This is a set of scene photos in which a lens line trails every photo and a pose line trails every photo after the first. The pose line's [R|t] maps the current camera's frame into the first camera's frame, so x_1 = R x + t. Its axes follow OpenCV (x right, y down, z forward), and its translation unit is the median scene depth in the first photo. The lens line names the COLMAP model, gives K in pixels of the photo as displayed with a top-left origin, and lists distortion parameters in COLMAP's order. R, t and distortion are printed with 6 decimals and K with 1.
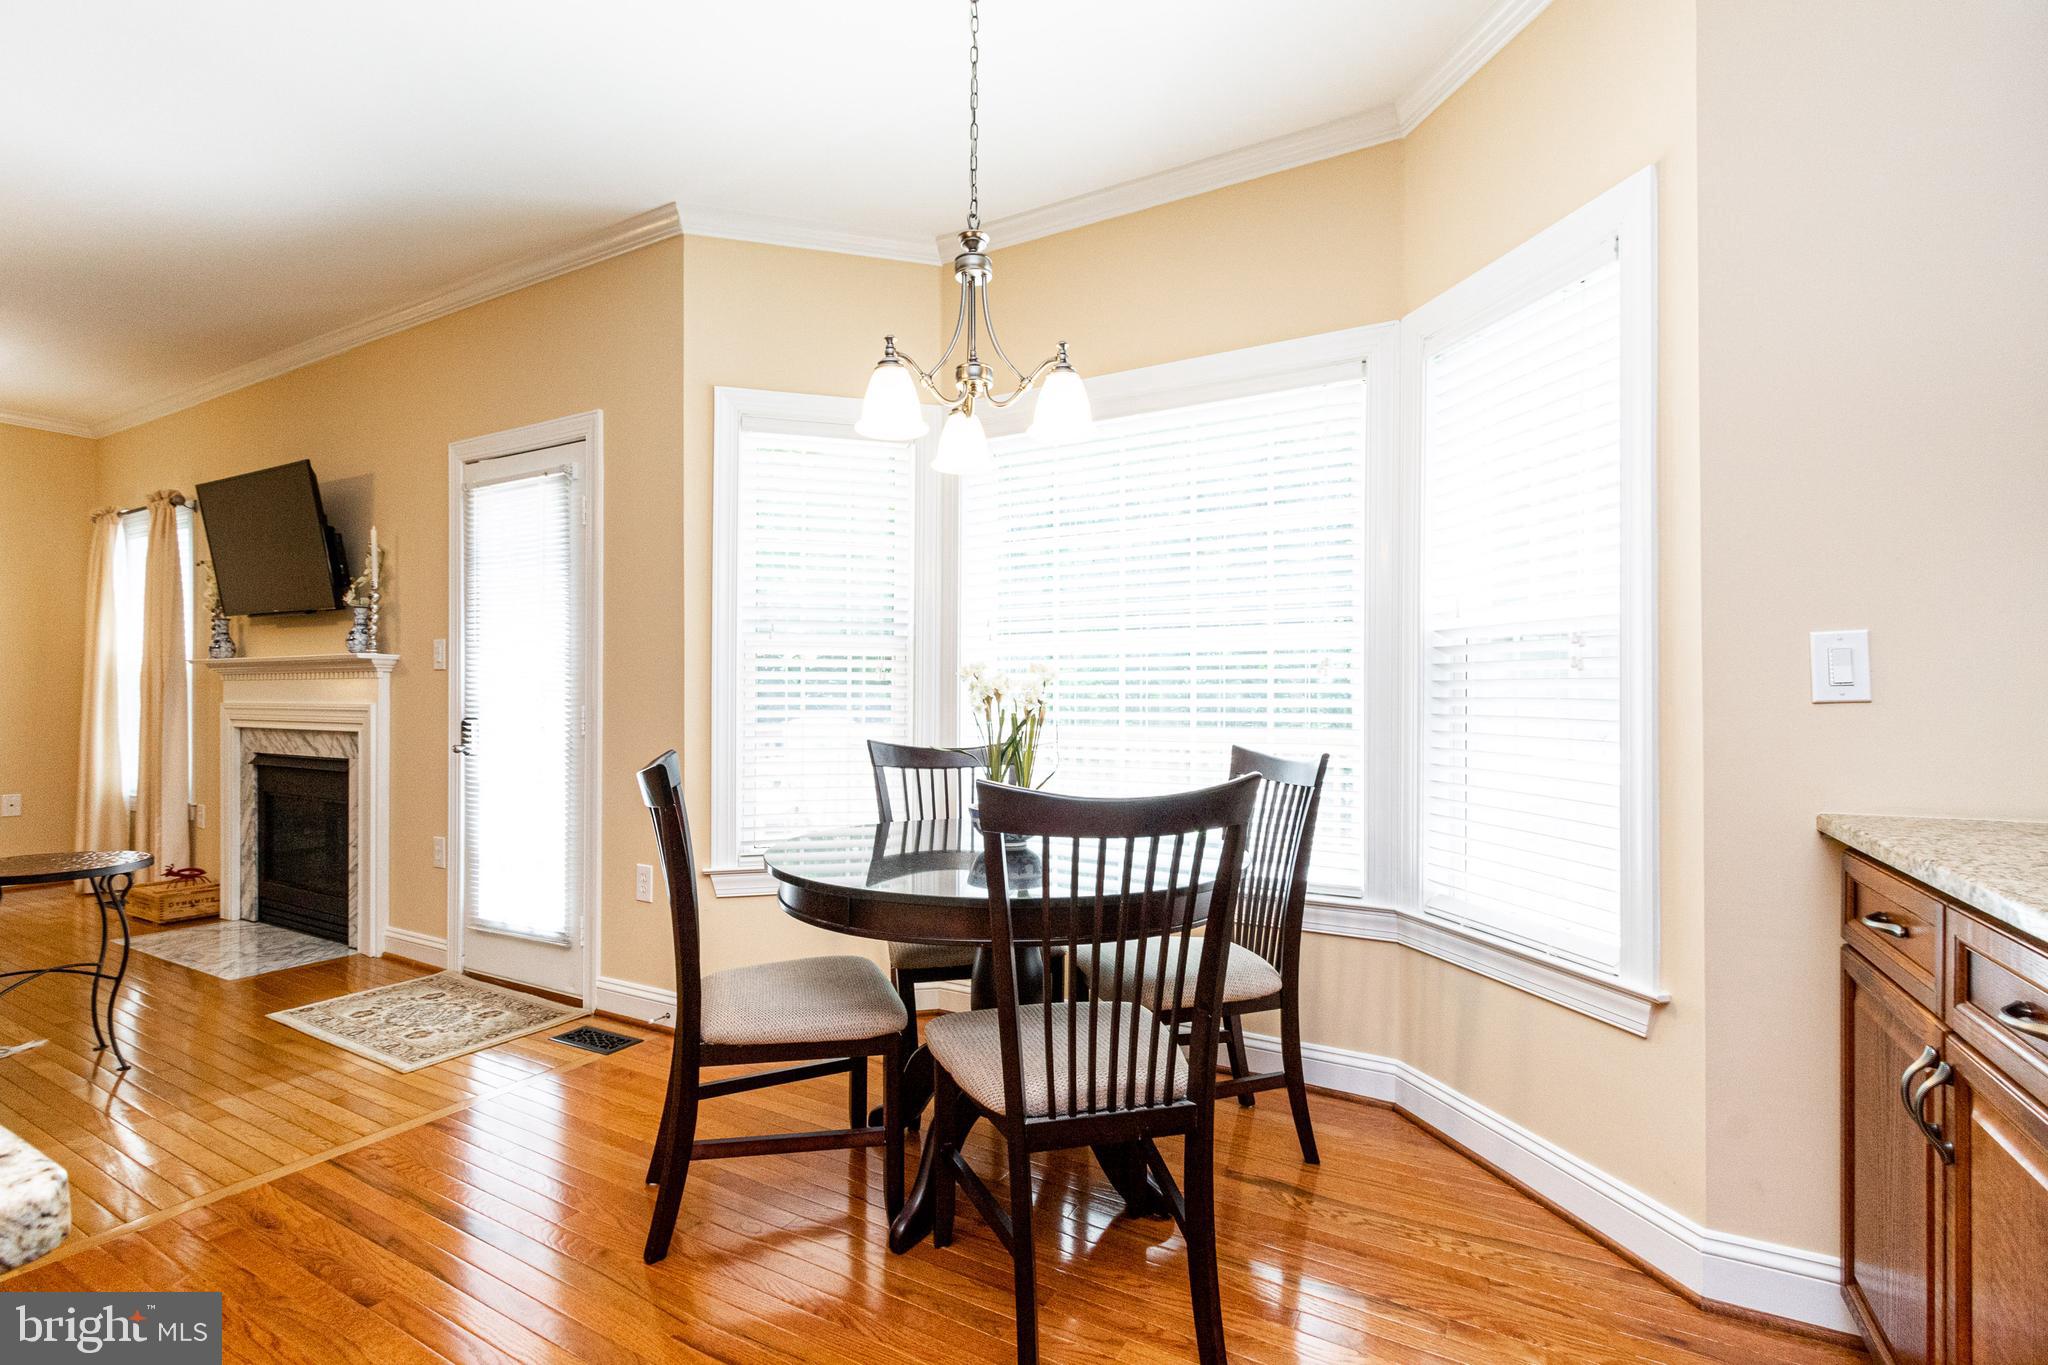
lens RADIAL K [[953.5, 0, 1001.7], [0, 953.5, 693.5], [0, 0, 1]] dist [-0.001928, 0.000331]
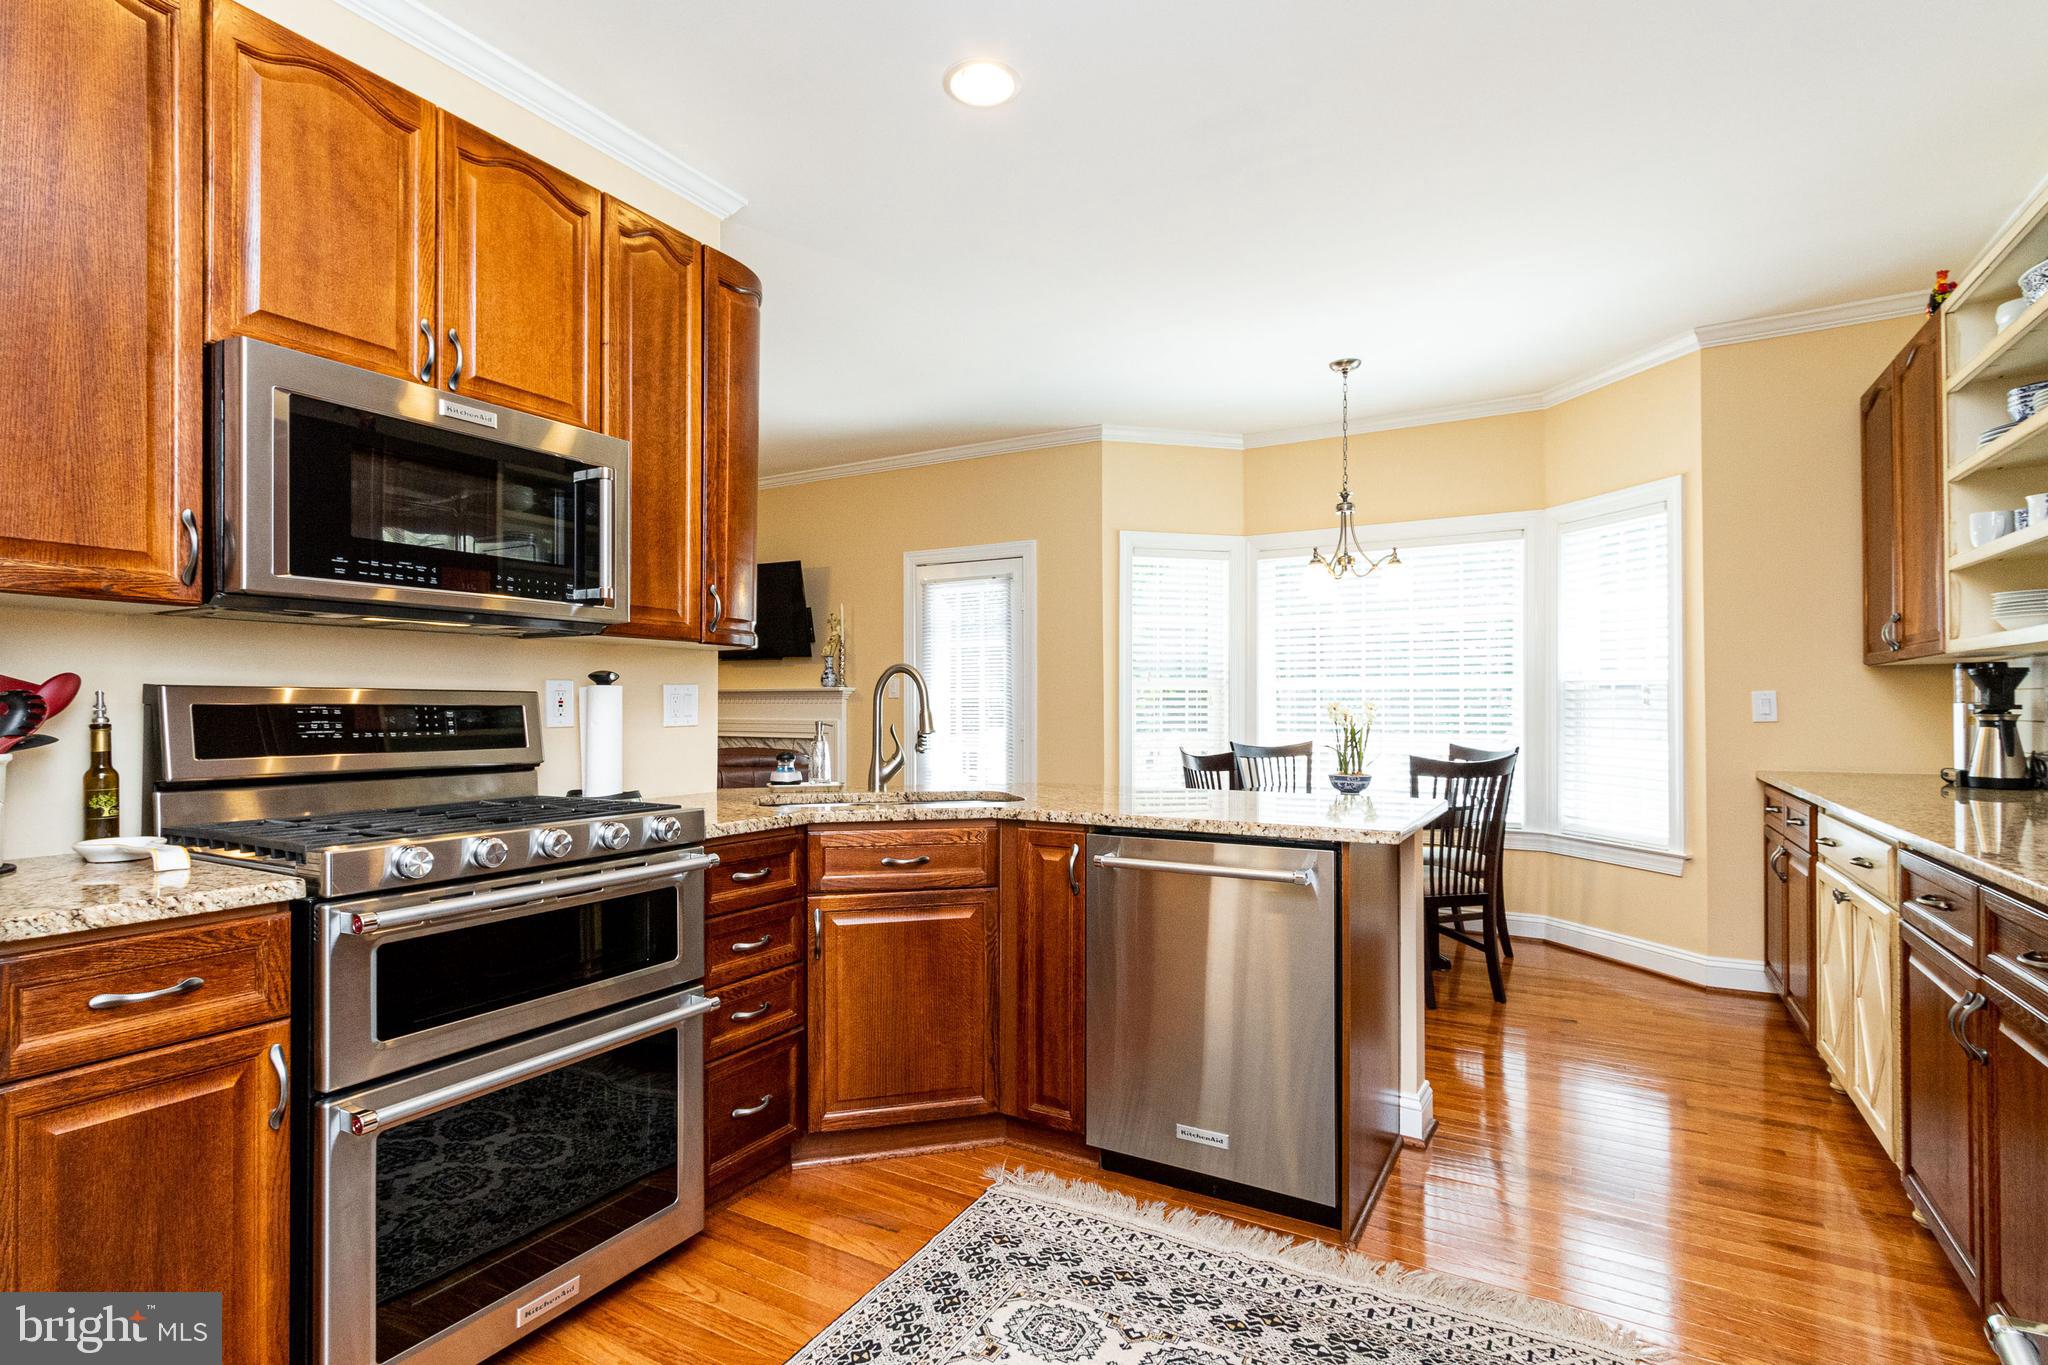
lens RADIAL K [[953.5, 0, 1028.0], [0, 953.5, 697.5], [0, 0, 1]] dist [-0.001928, 0.000331]
pose [[0.999868, -0.005191, -0.015421, -0.536690], [0.005176, 0.999986, -0.001032, -0.035405], [0.015426, 0.000952, 0.999881, -0.826085]]
